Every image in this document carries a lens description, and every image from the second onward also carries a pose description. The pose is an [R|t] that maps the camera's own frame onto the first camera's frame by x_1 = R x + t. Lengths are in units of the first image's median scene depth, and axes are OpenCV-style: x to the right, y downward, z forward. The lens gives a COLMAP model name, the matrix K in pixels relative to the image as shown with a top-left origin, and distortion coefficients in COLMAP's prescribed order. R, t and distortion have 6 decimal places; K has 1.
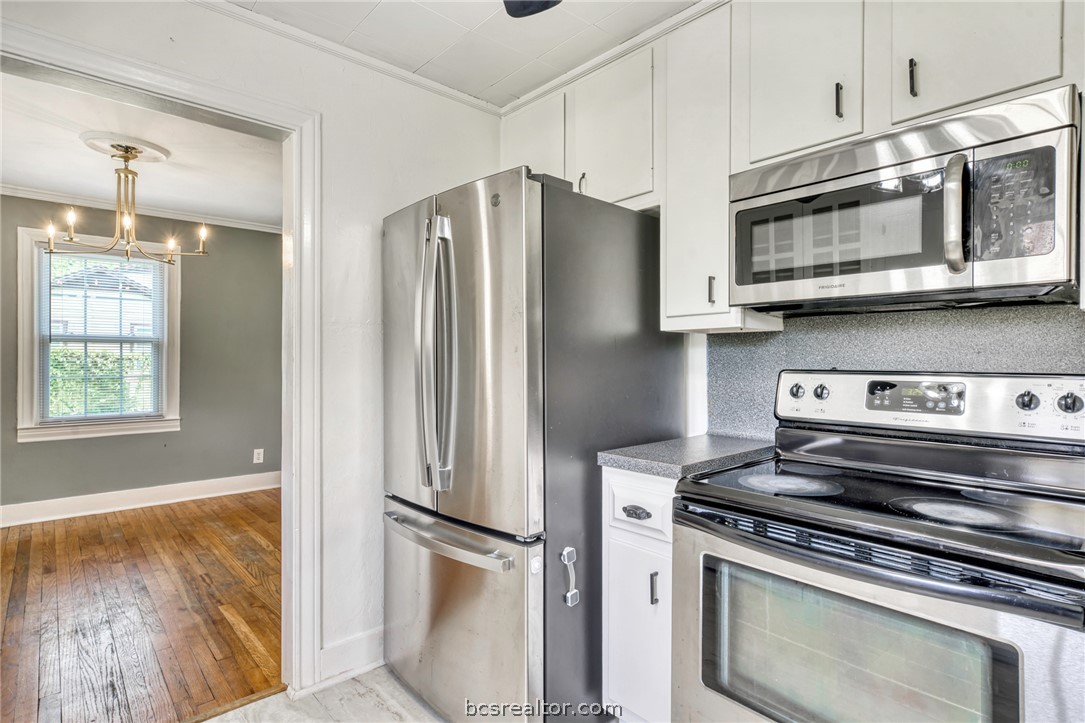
lens RADIAL K [[551.8, 0, 542.5], [0, 551.8, 361.5], [0, 0, 1]] dist [-0.000063, -0.000036]
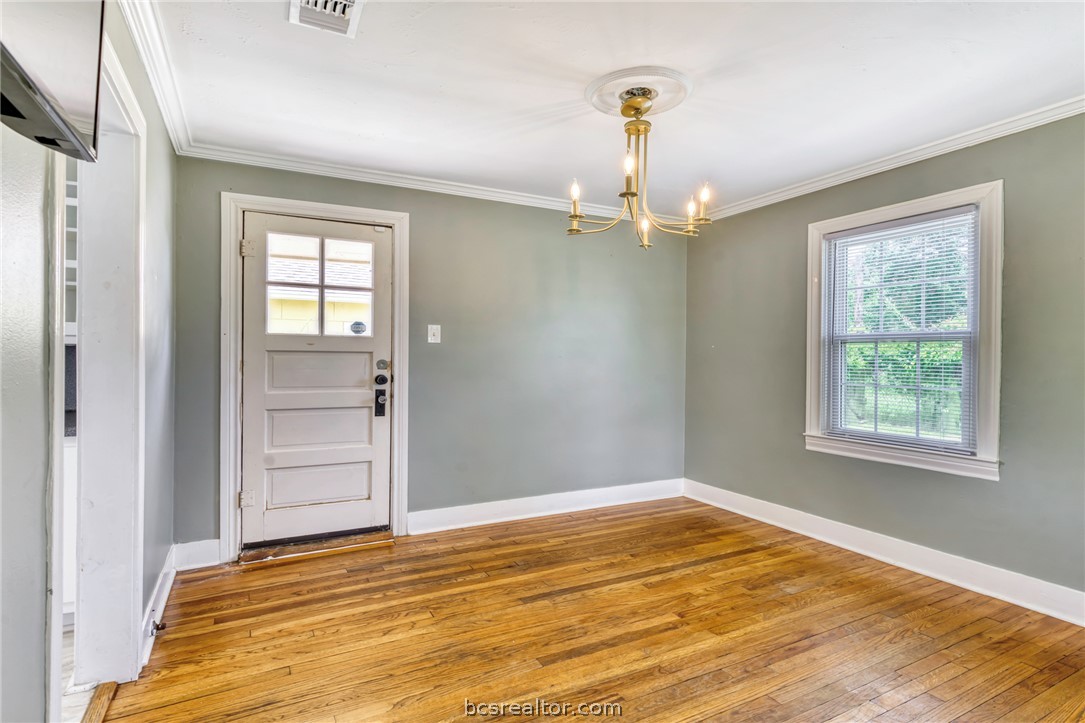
lens RADIAL K [[486.9, 0, 542.5], [0, 486.9, 361.5], [0, 0, 1]] dist [-0.001176, -0.000143]
pose [[-0.209969, 0.002826, -0.977704, -0.029951], [-0.014034, 0.999884, 0.005904, -0.004233], [0.977607, 0.014961, -0.209905, 0.726931]]
